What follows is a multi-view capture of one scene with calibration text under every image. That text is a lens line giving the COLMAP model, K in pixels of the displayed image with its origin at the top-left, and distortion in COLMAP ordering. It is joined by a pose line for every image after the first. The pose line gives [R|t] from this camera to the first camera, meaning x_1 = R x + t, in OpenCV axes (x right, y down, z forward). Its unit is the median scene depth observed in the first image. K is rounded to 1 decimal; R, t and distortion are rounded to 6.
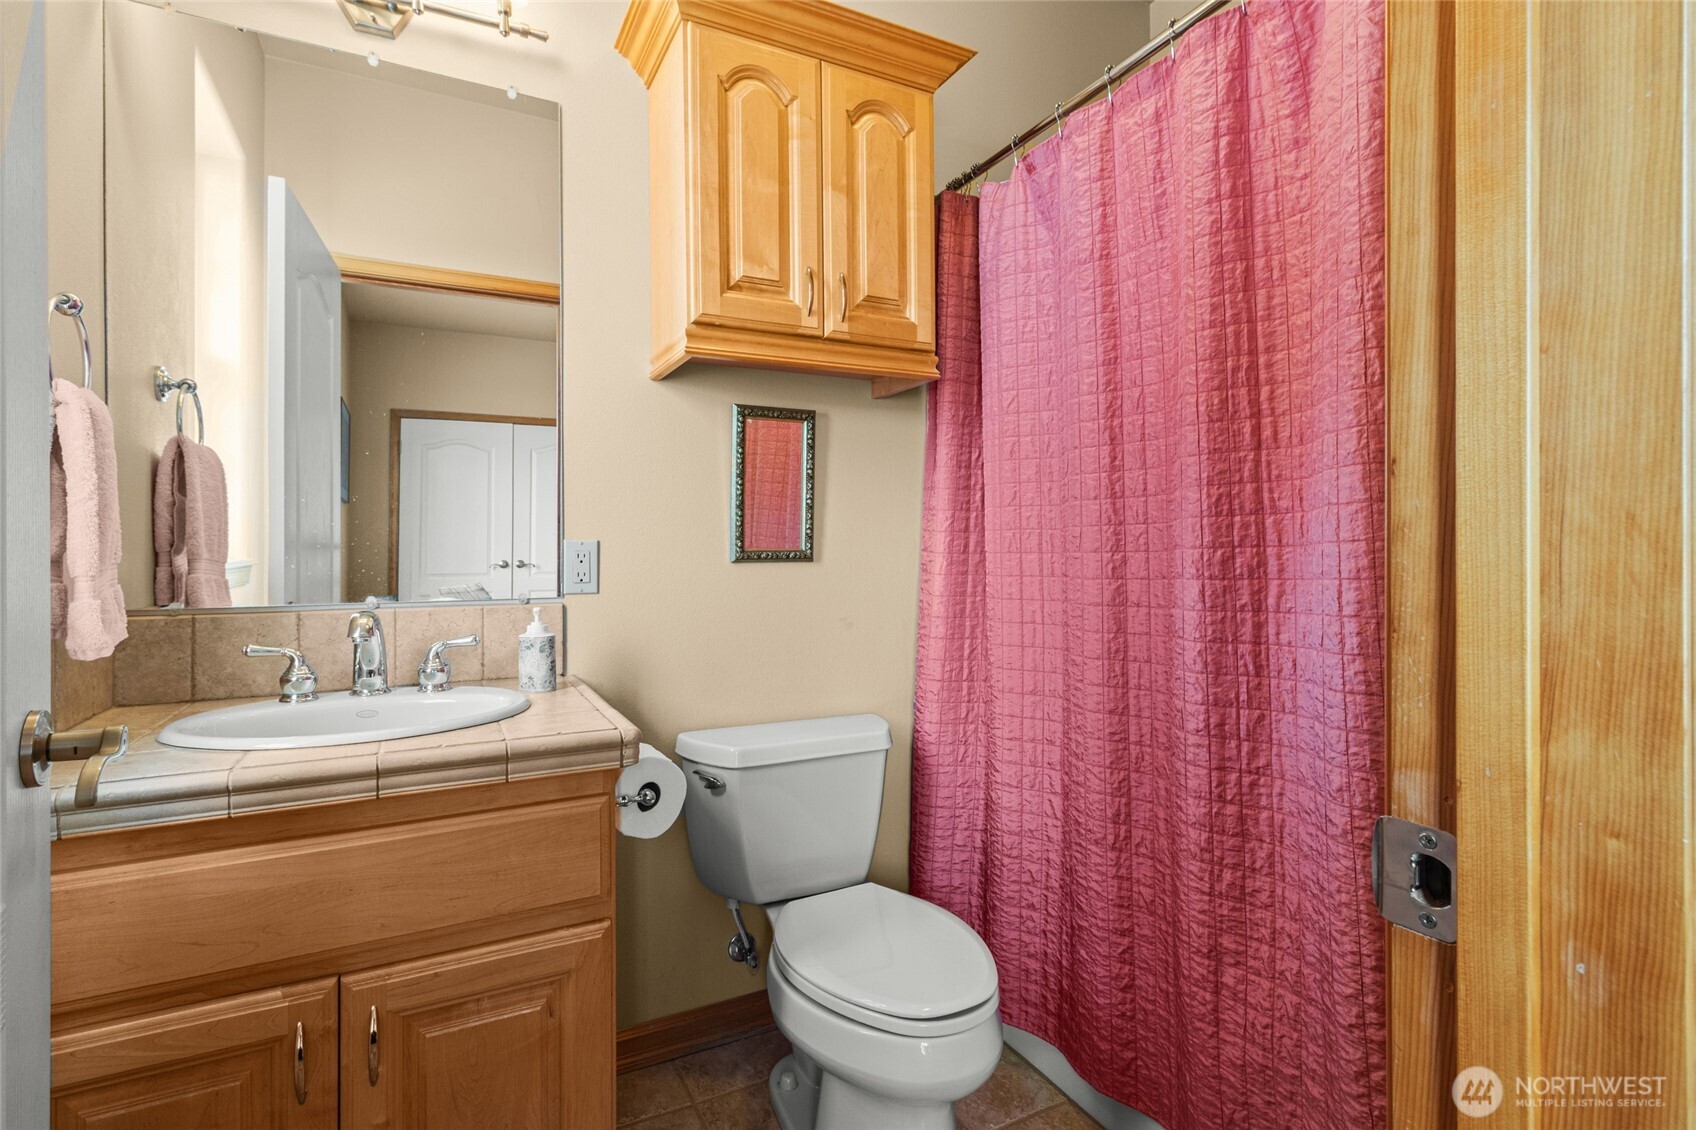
lens RADIAL K [[798.0, 0, 849.1], [0, 798.0, 542.4], [0, 0, 1]] dist [0.000036, 0.000194]
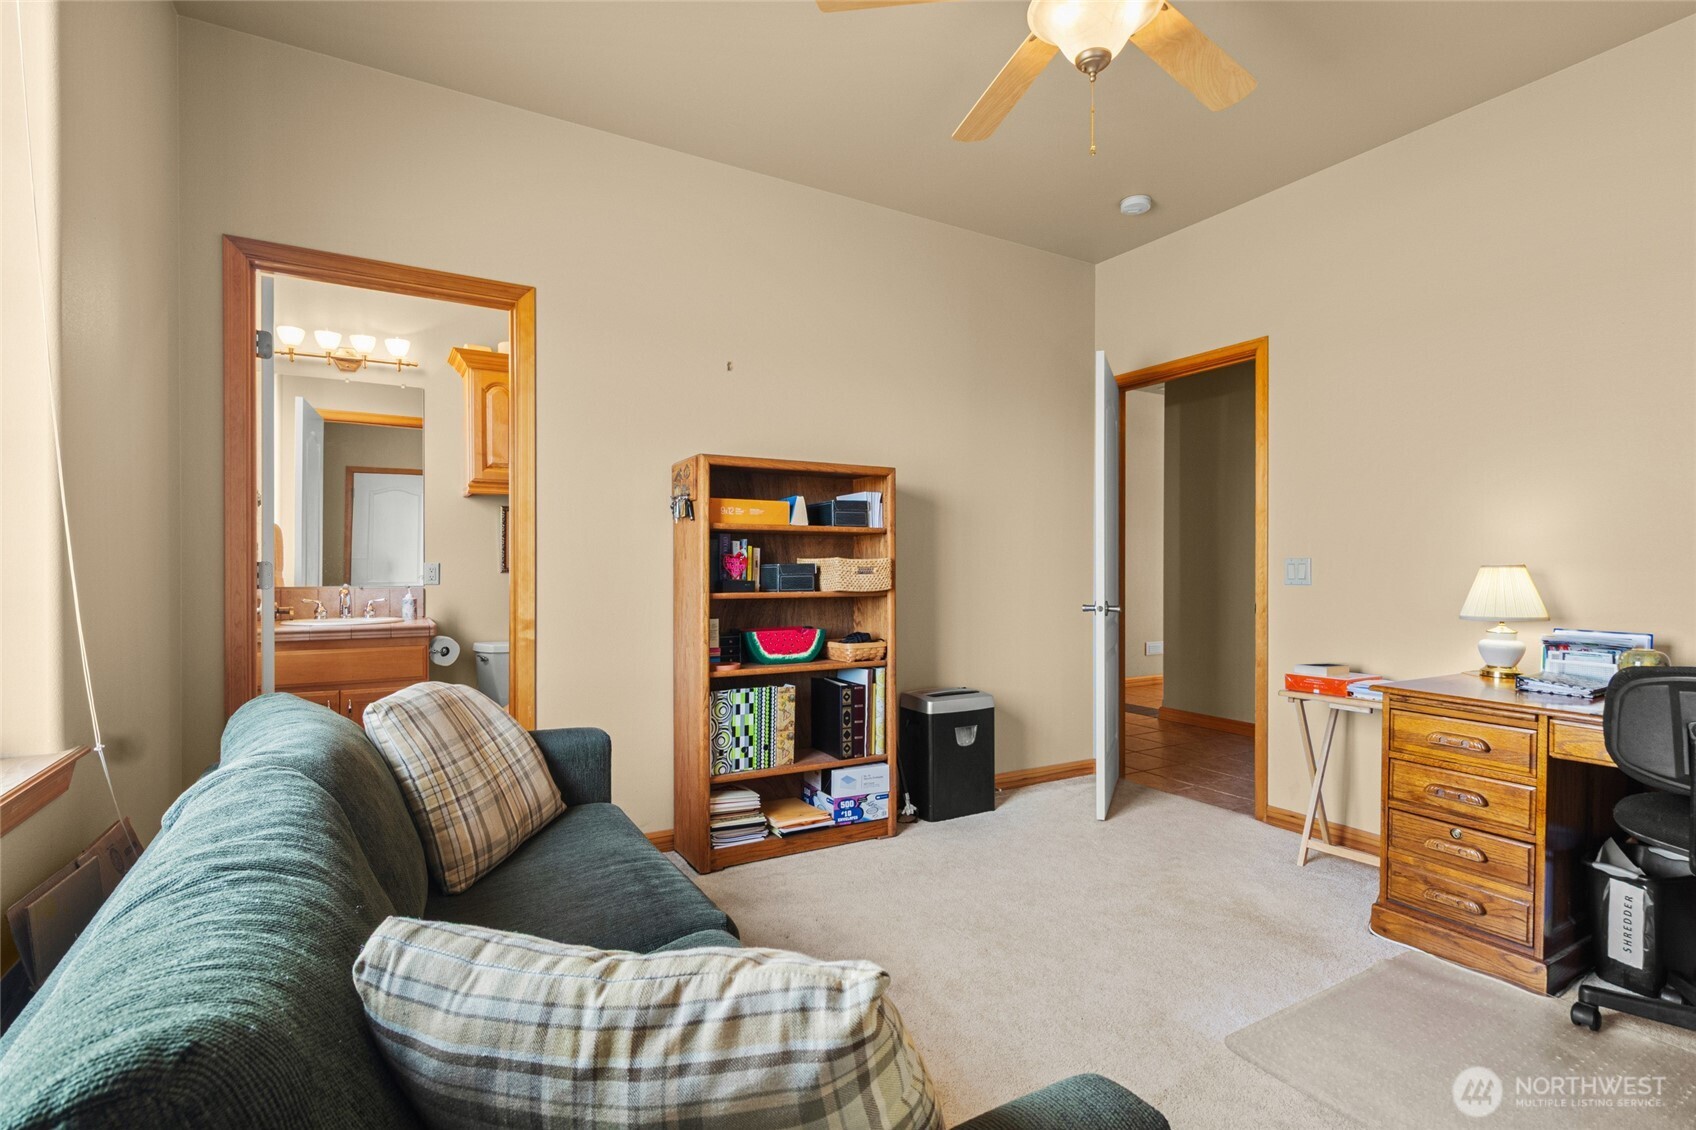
lens RADIAL K [[781.3, 0, 850.2], [0, 781.3, 561.1], [0, 0, 1]] dist [-0.001654, -0.000171]
pose [[0.998344, 0.001837, 0.057497, 0.902546], [-0.001743, 0.999997, -0.001677, -0.008298], [-0.057500, 0.001574, 0.998344, -1.644171]]
